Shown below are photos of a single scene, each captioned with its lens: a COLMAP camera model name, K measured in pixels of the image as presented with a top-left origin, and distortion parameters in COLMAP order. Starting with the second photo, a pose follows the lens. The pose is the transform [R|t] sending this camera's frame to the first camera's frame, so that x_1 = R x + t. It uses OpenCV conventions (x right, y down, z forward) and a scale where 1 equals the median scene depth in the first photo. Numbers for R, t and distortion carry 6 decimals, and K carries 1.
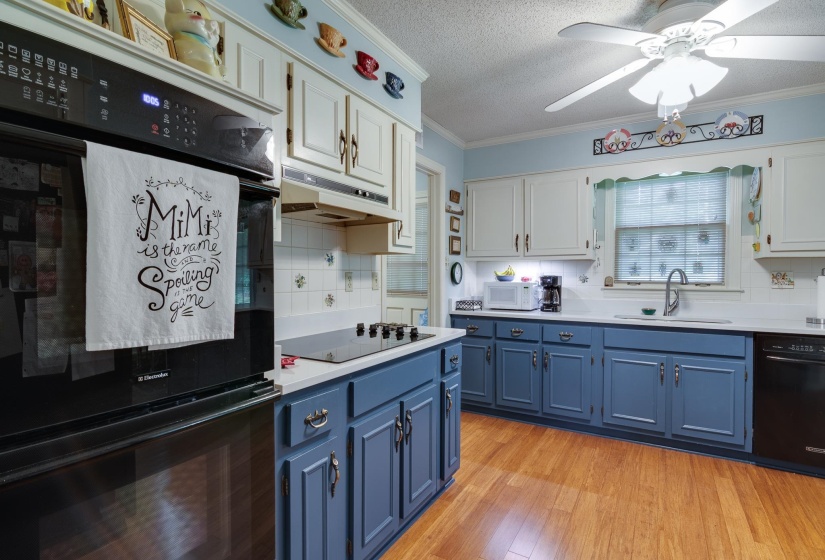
lens RADIAL K [[411.4, 0, 411.8], [0, 411.4, 285.7], [0, 0, 1]] dist [0.005121, 0.001059]
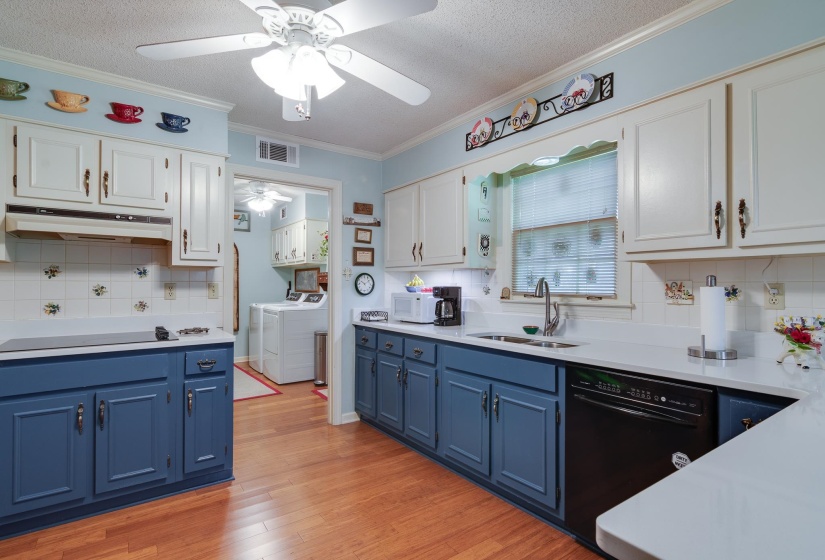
lens RADIAL K [[401.9, 0, 411.8], [0, 401.9, 285.9], [0, 0, 1]] dist [0.001193, 0.000732]
pose [[0.914561, -0.000502, -0.404447, 0.716121], [-0.010376, 0.999641, -0.024705, -0.002631], [0.404314, 0.026791, 0.914228, 0.171702]]
